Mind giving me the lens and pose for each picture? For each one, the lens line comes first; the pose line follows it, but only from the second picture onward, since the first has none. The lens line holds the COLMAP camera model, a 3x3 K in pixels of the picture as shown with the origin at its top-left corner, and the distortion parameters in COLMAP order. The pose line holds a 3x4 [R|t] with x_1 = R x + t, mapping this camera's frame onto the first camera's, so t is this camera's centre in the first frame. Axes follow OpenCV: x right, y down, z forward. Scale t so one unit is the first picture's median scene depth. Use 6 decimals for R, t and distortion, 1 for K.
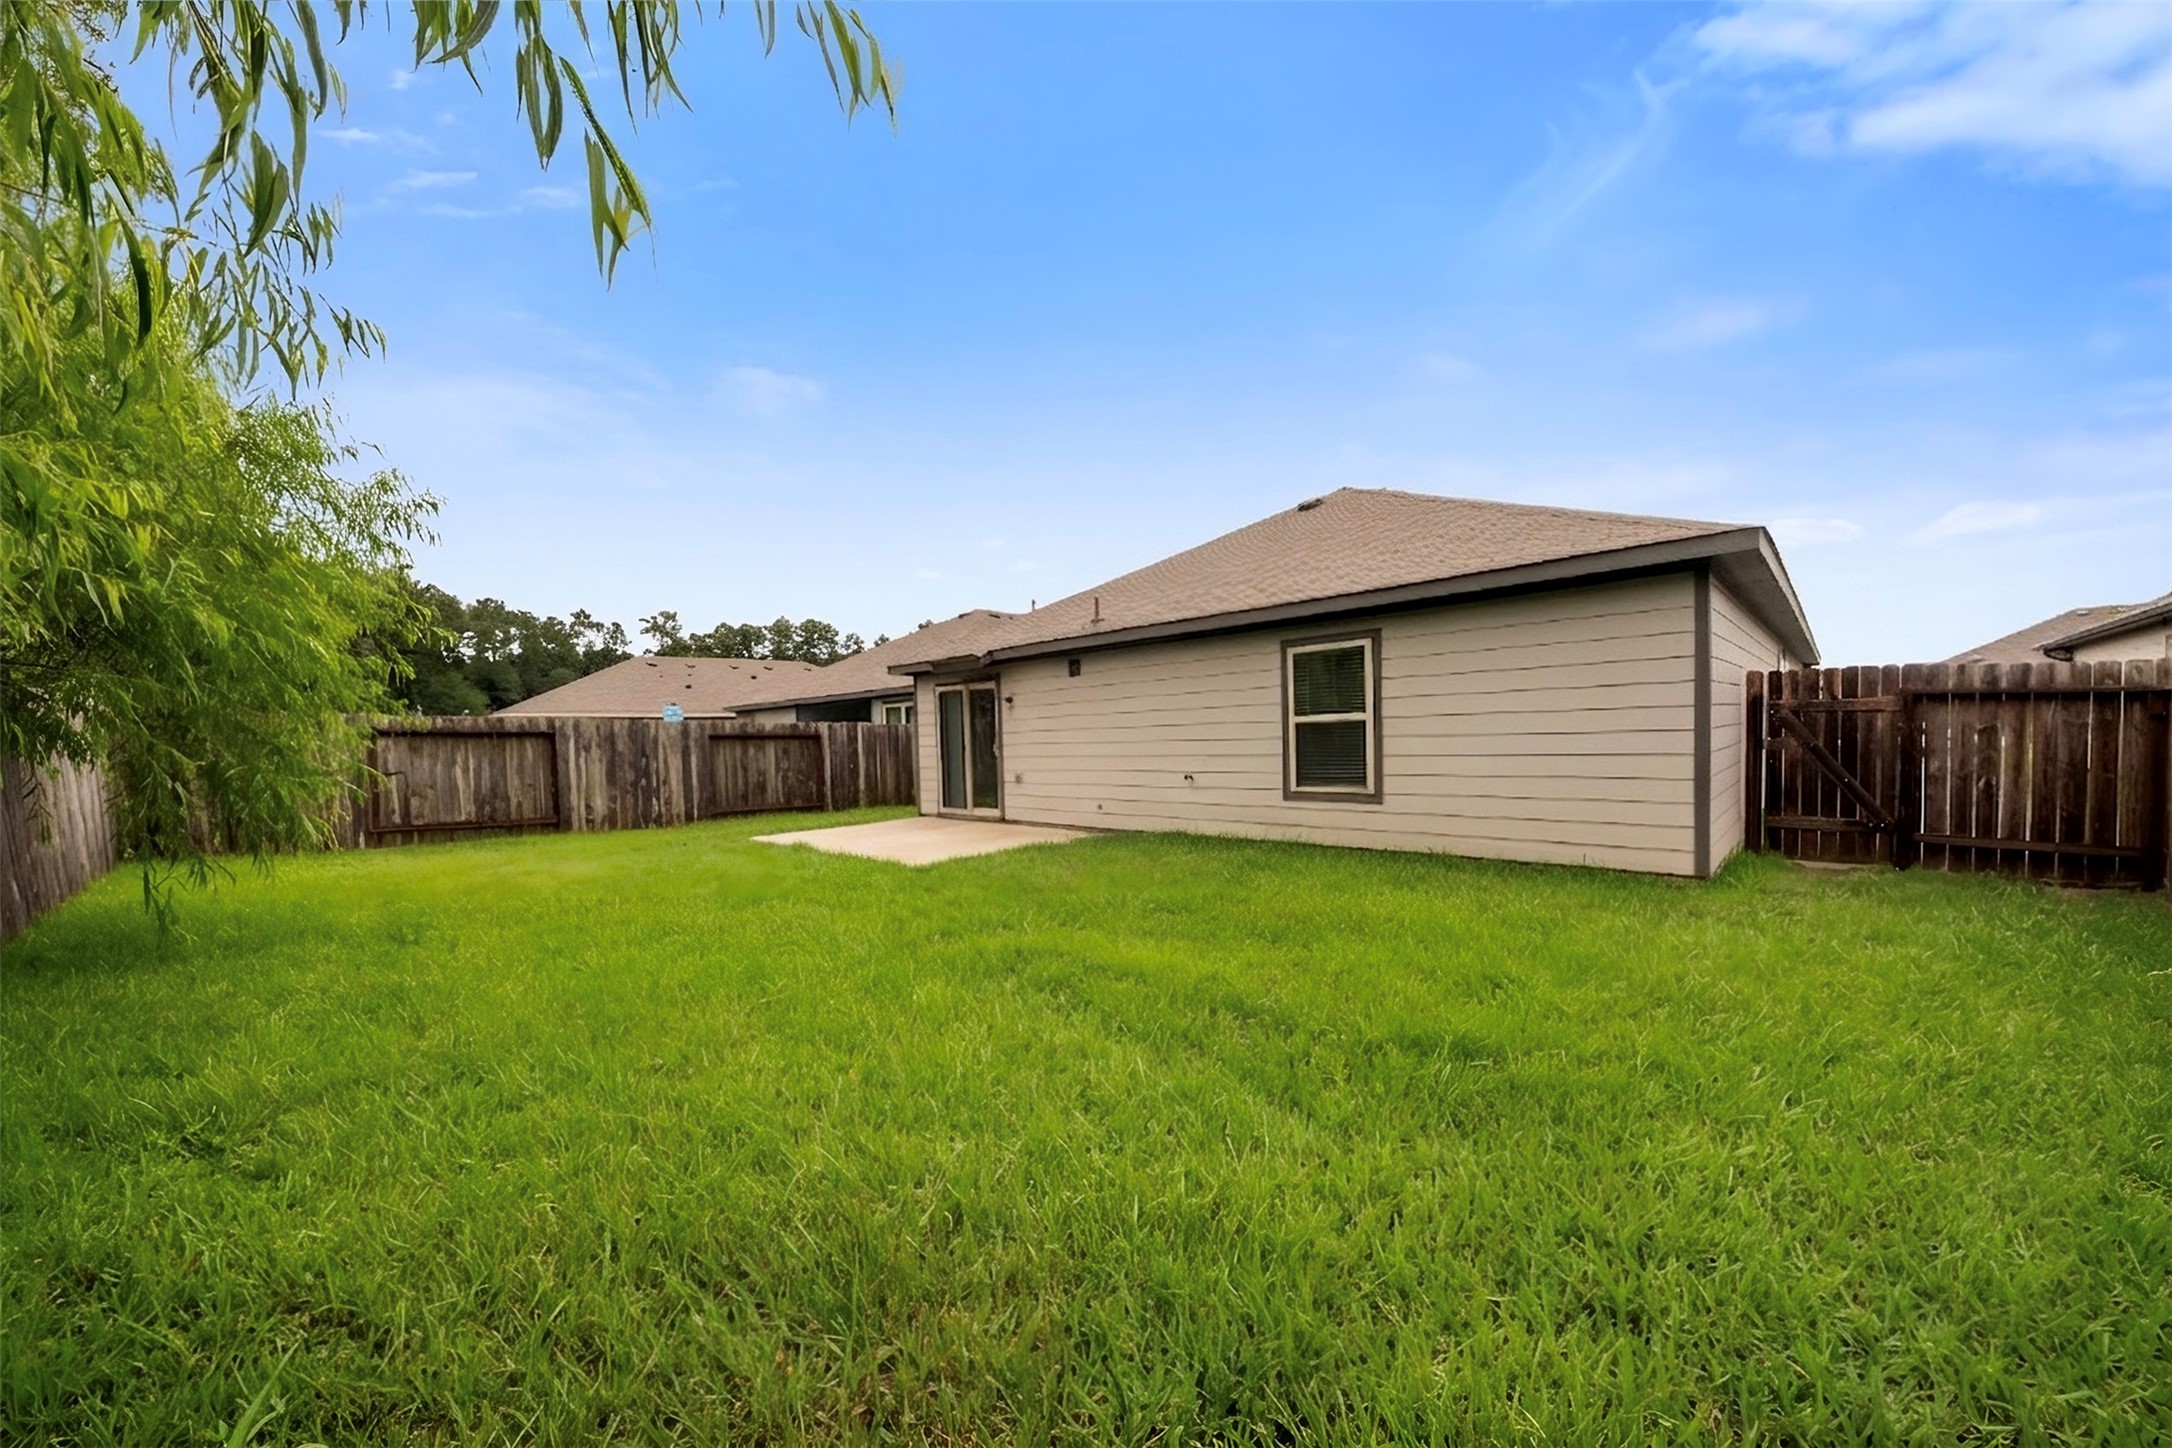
lens RADIAL K [[788.6, 0, 1083.4], [0, 788.6, 773.1], [0, 0, 1]] dist [0.000603, -0.005512]
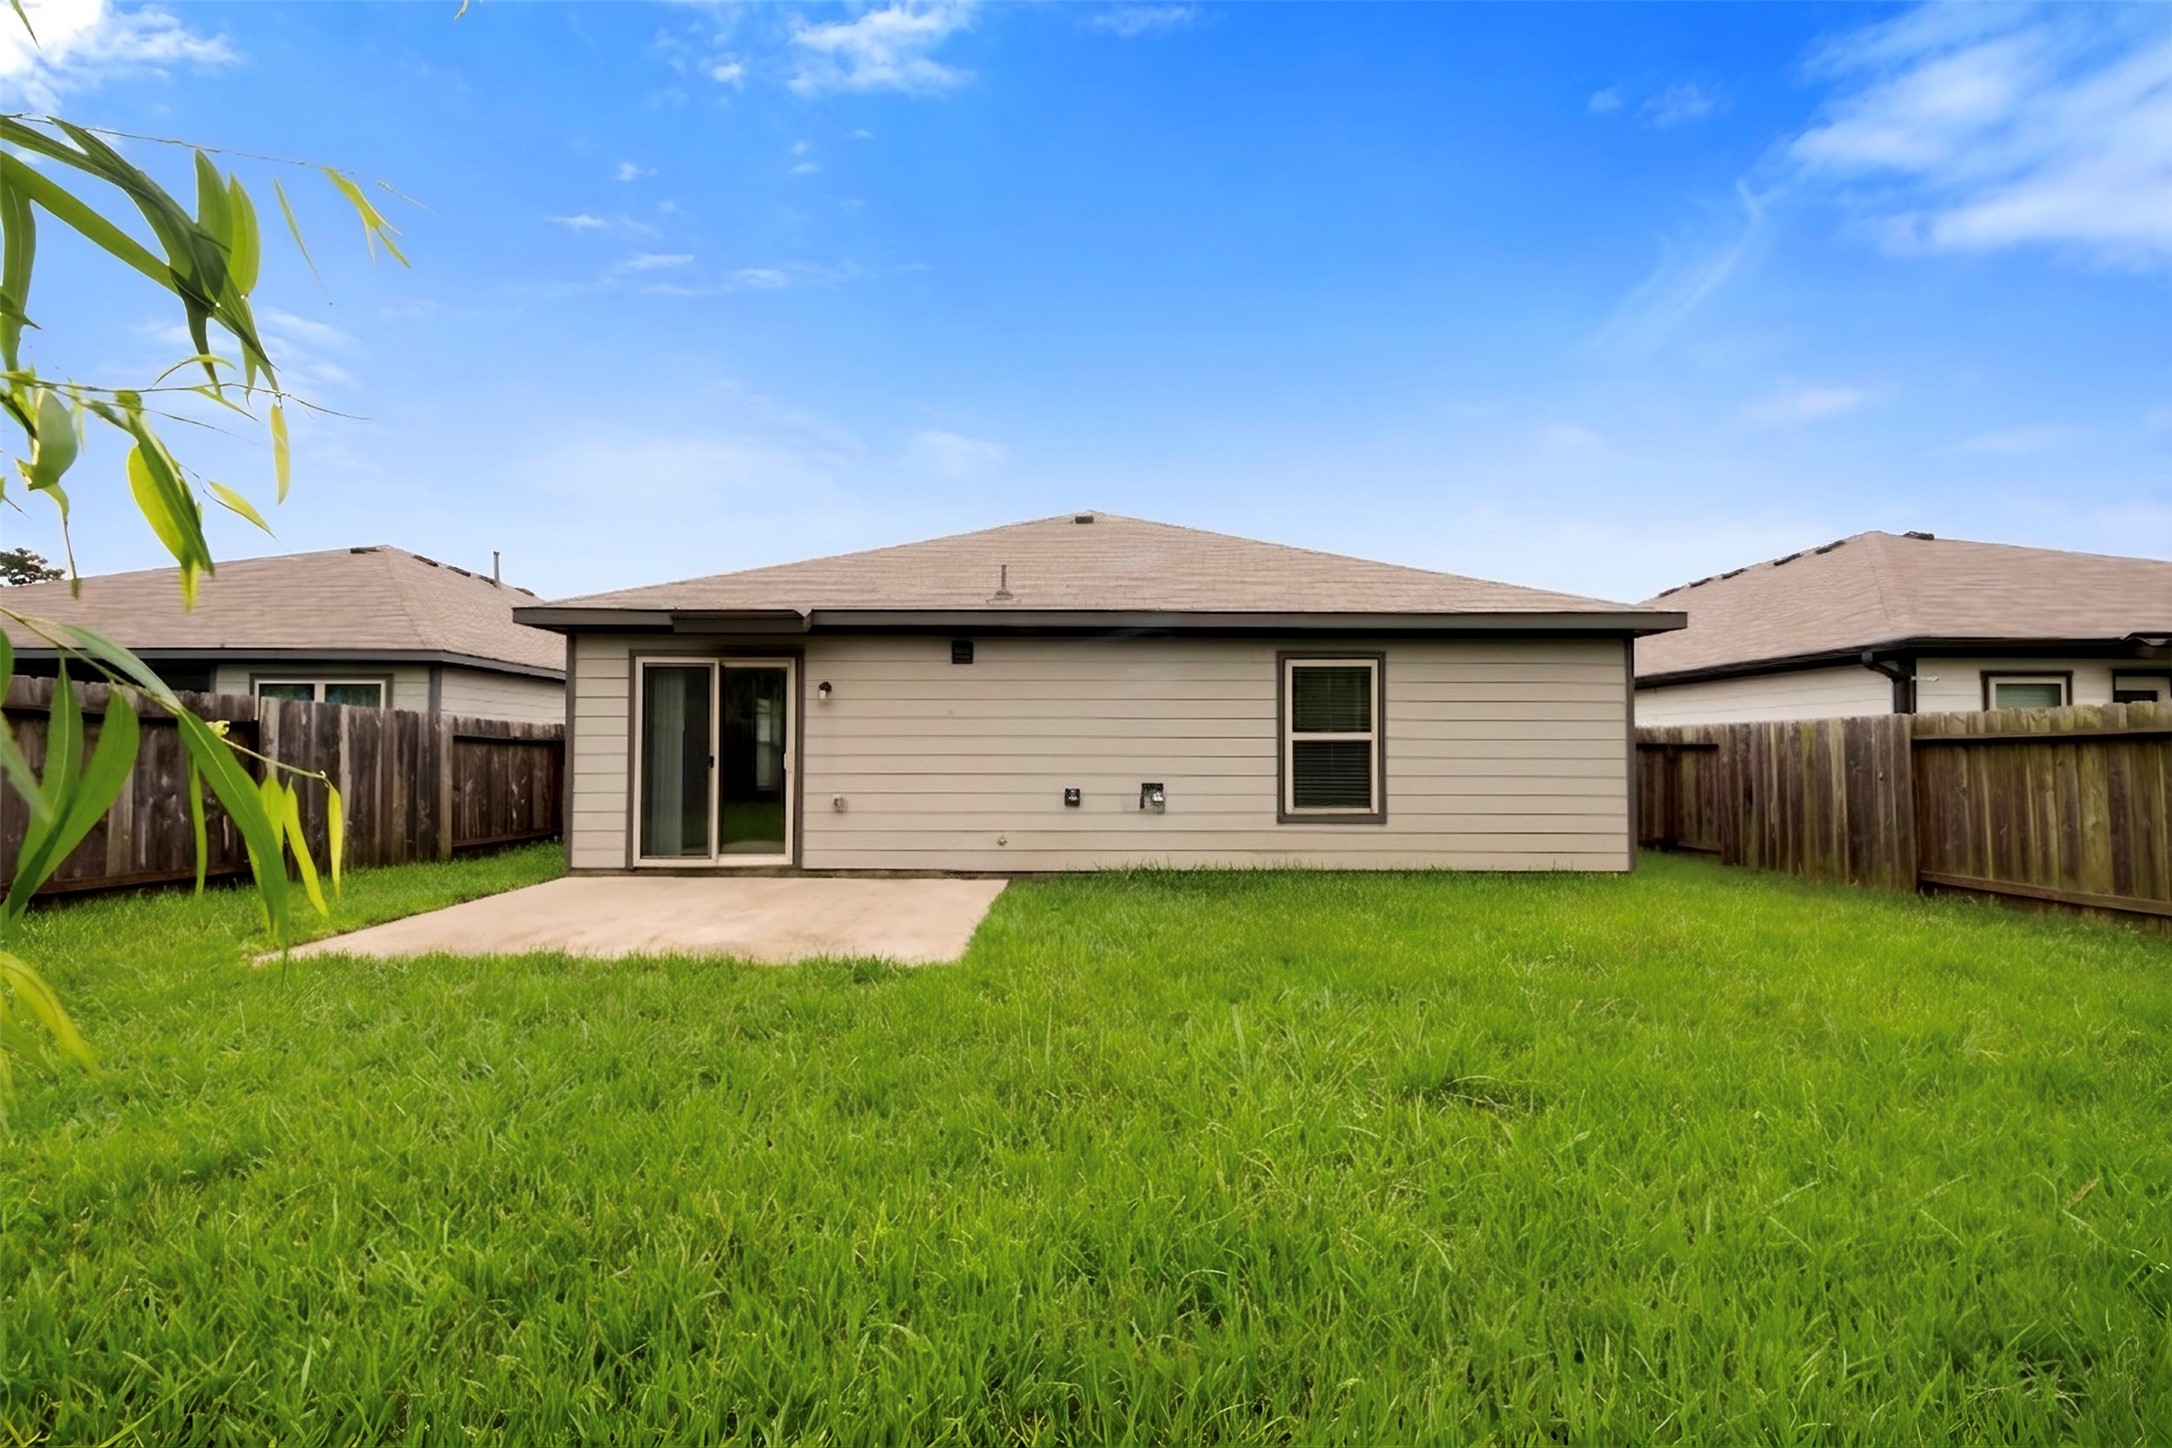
lens RADIAL K [[764.5, 0, 1079.3], [0, 764.5, 716.5], [0, 0, 1]] dist [0.000755, -0.004953]
pose [[0.703937, 0.068089, 0.706991, -0.546335], [0.007096, 0.994670, -0.102861, -0.000050], [-0.710227, 0.077425, 0.699703, 0.538242]]
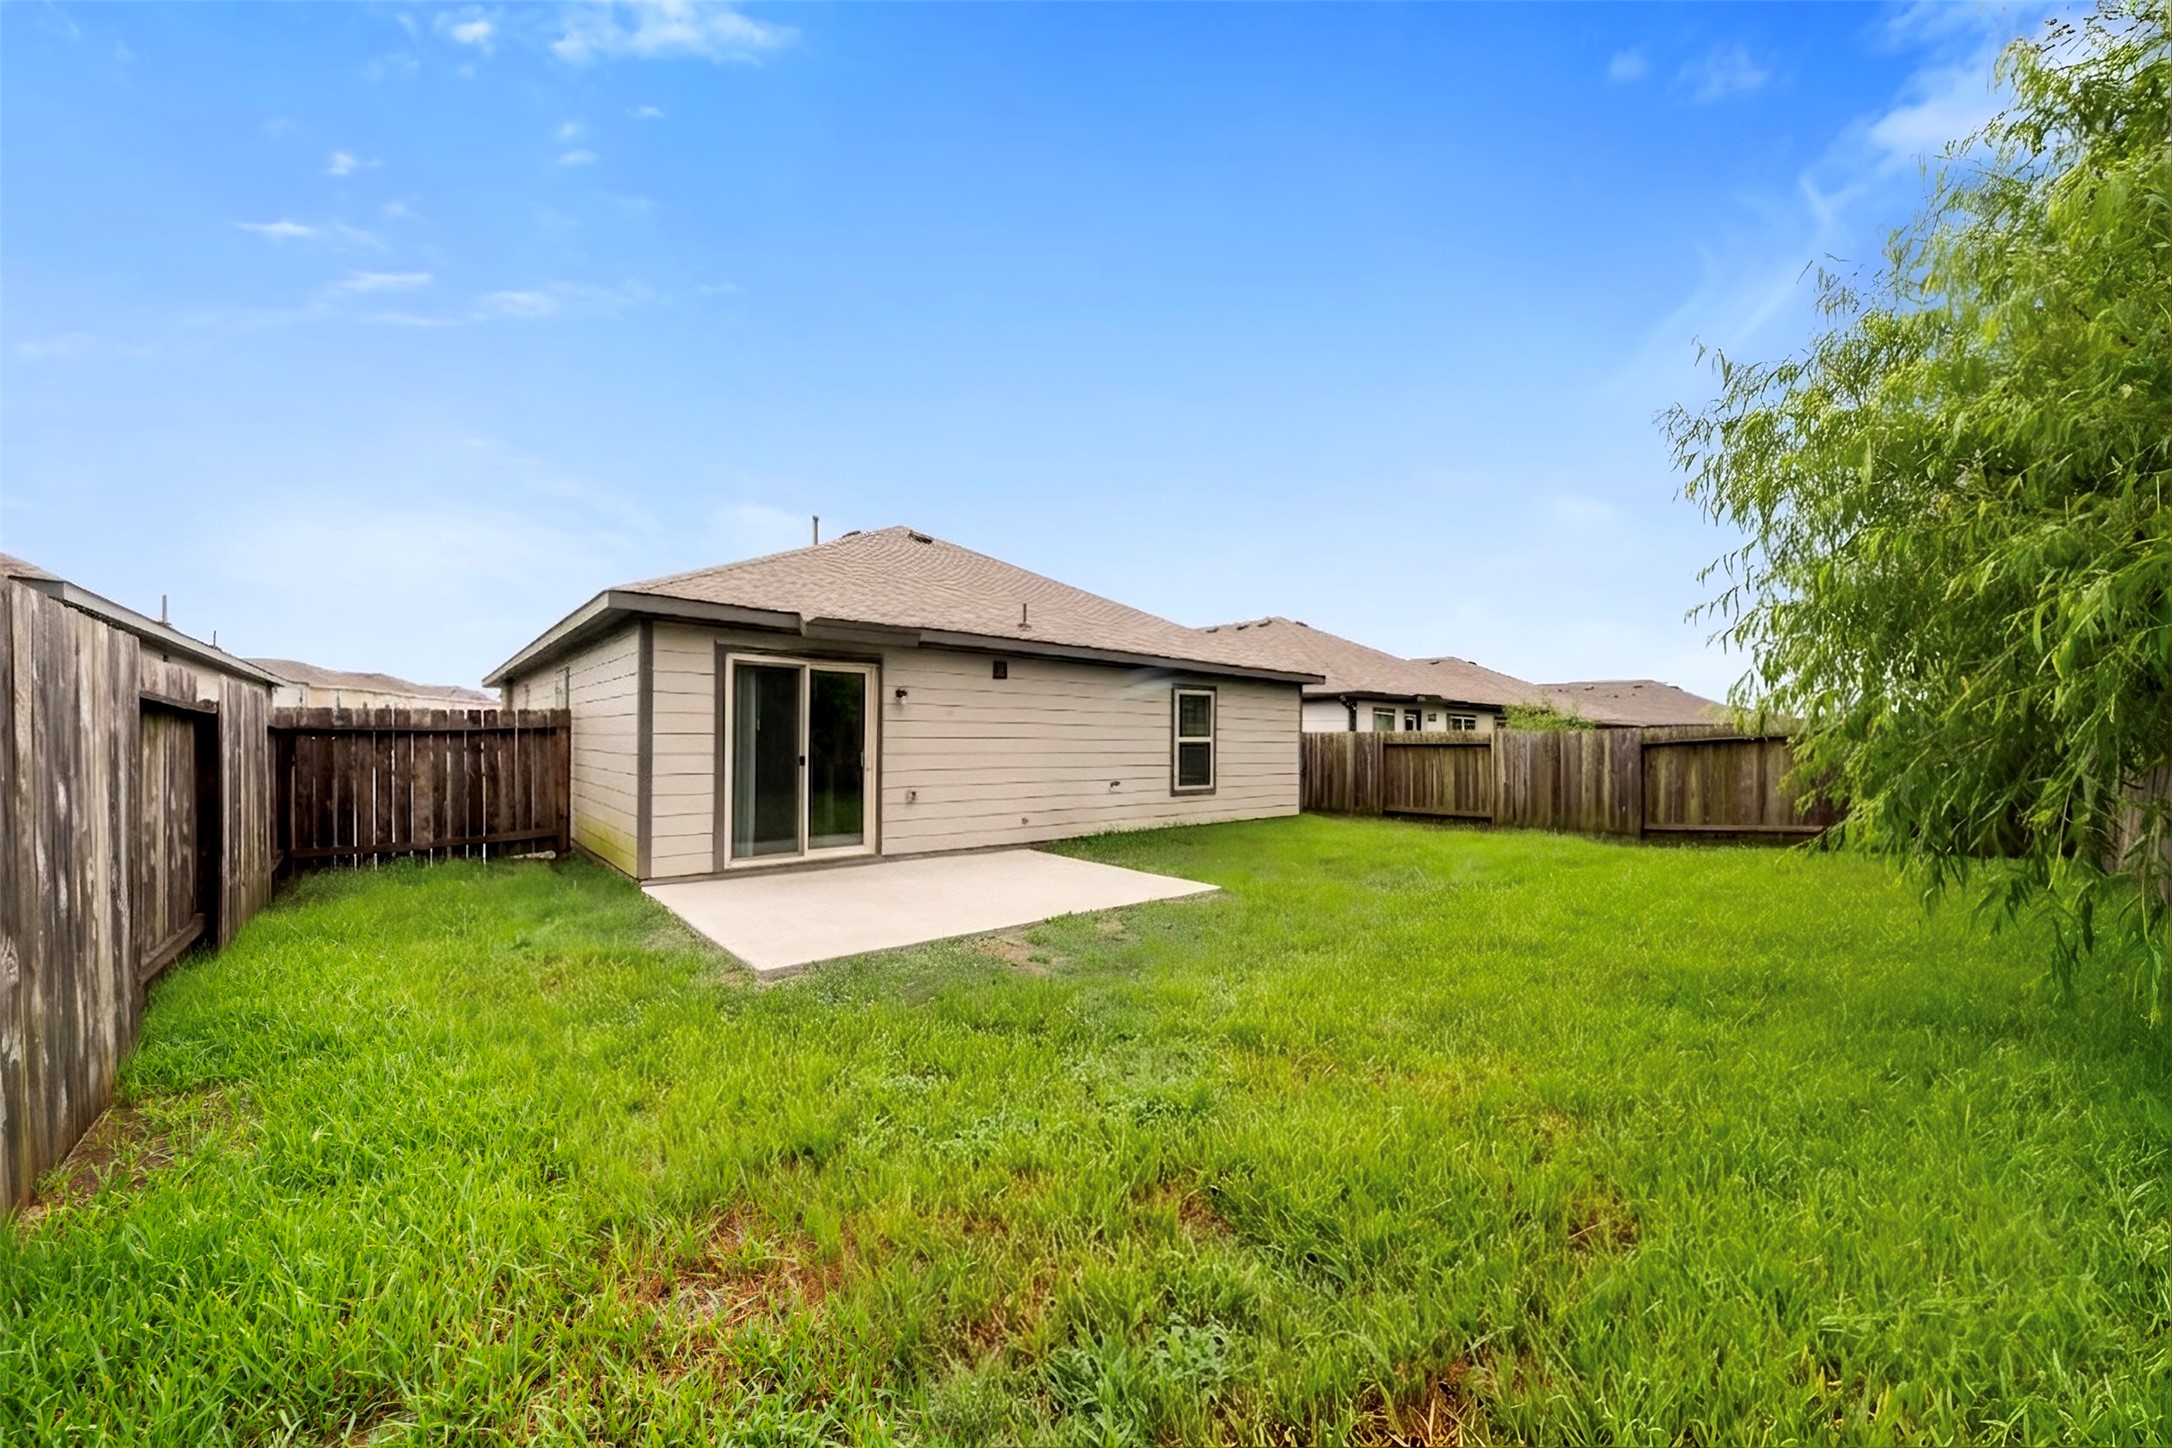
lens RADIAL K [[764.5, 0, 1079.3], [0, 764.5, 716.5], [0, 0, 1]] dist [0.000755, -0.004953]
pose [[0.075526, 0.071263, 0.994594, -1.103791], [0.039193, 0.996460, -0.074373, -0.013372], [-0.996373, 0.044598, 0.072466, 1.062703]]
